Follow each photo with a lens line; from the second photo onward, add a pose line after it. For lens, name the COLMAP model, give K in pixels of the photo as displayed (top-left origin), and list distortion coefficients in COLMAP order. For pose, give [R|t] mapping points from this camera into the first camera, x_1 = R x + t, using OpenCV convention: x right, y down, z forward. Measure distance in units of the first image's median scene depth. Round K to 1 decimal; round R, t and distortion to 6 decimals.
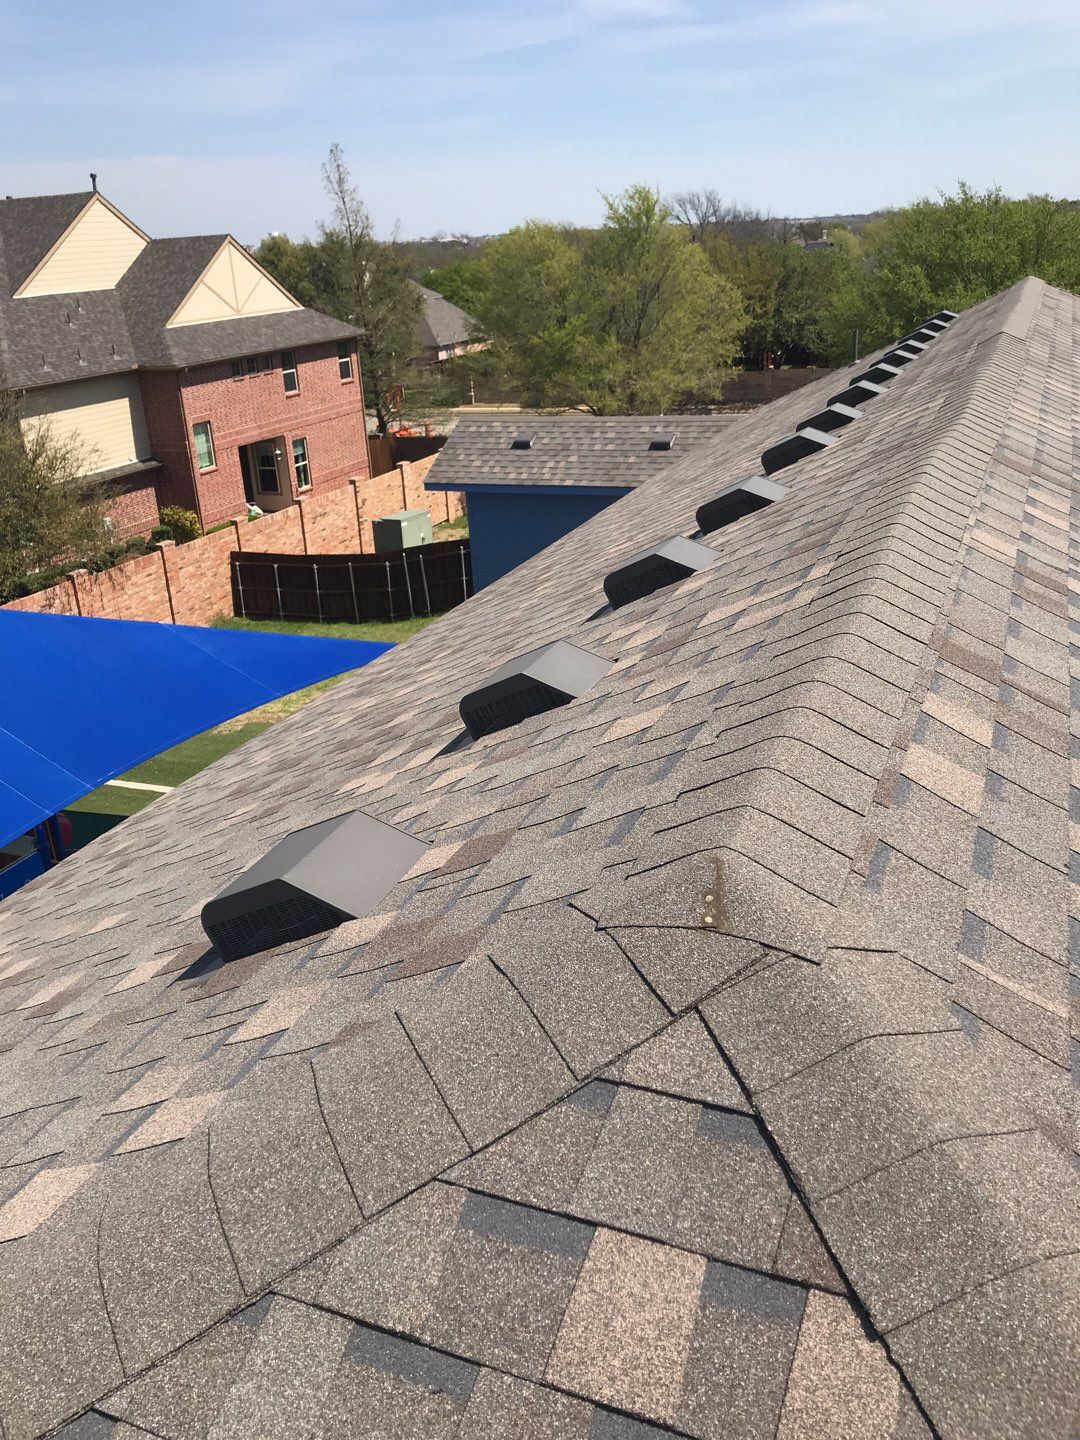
lens RADIAL K [[1168.3, 0, 550.1], [0, 1168.3, 715.7], [0, 0, 1]] dist [0.003492, 0.017923]
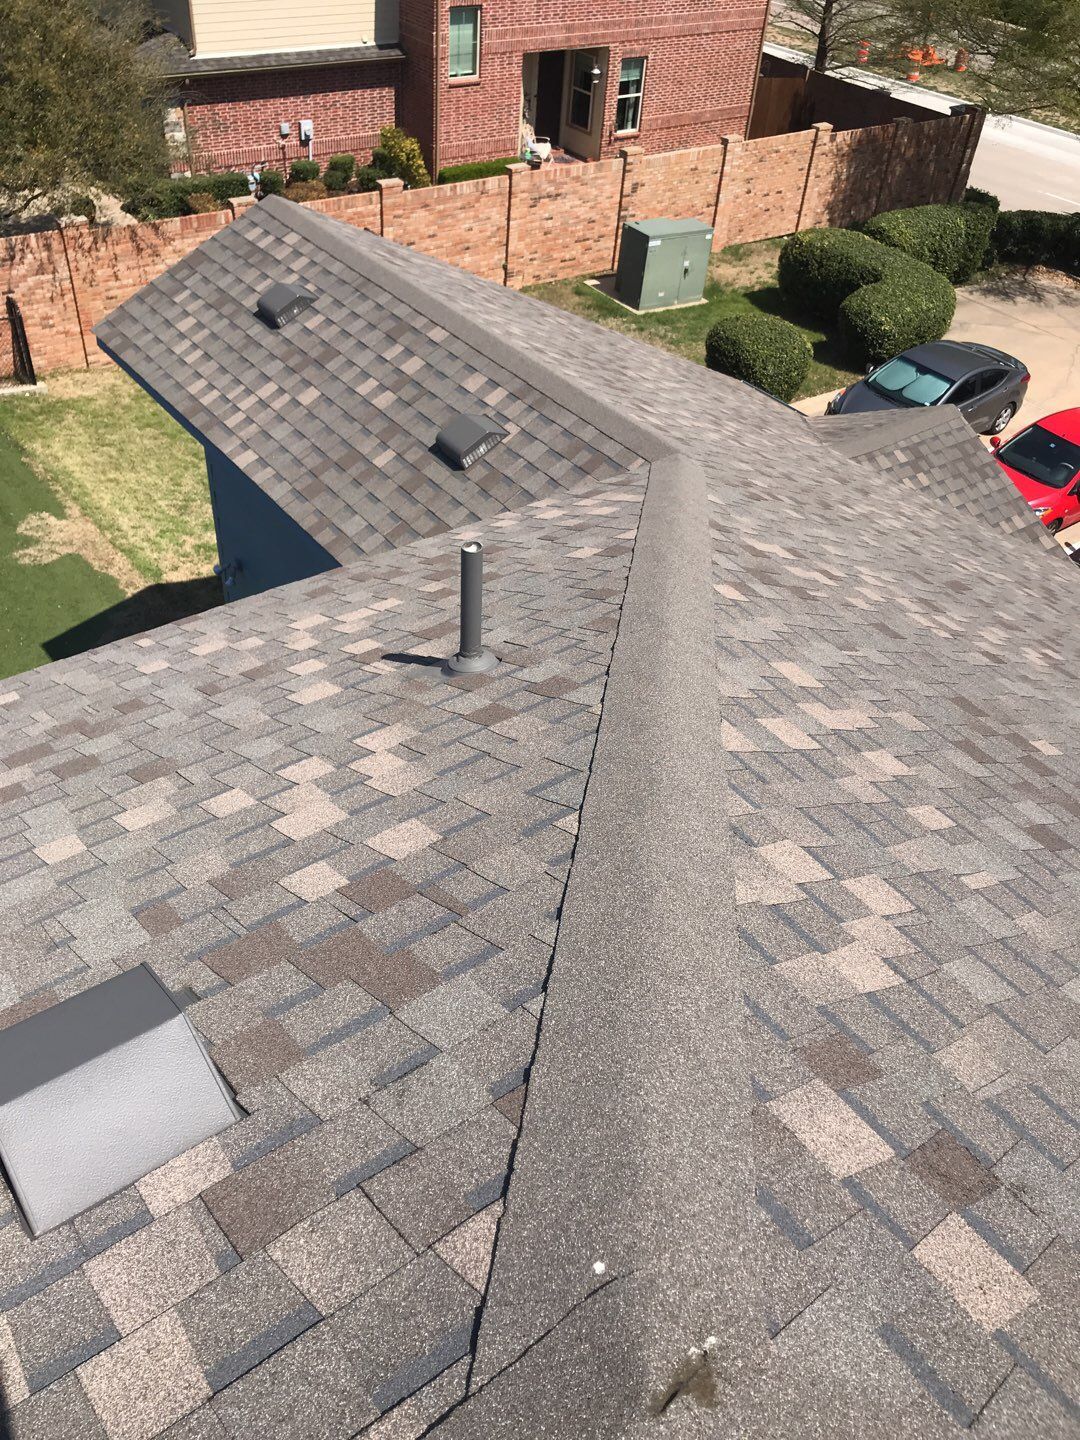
lens RADIAL K [[1168.3, 0, 550.1], [0, 1168.3, 715.7], [0, 0, 1]] dist [0.003492, 0.017923]
pose [[0.868376, 0.401271, -0.291383, 0.067523], [-0.292026, 0.888675, 0.353522, -0.075417], [0.400803, -0.221899, 0.888886, 0.167131]]
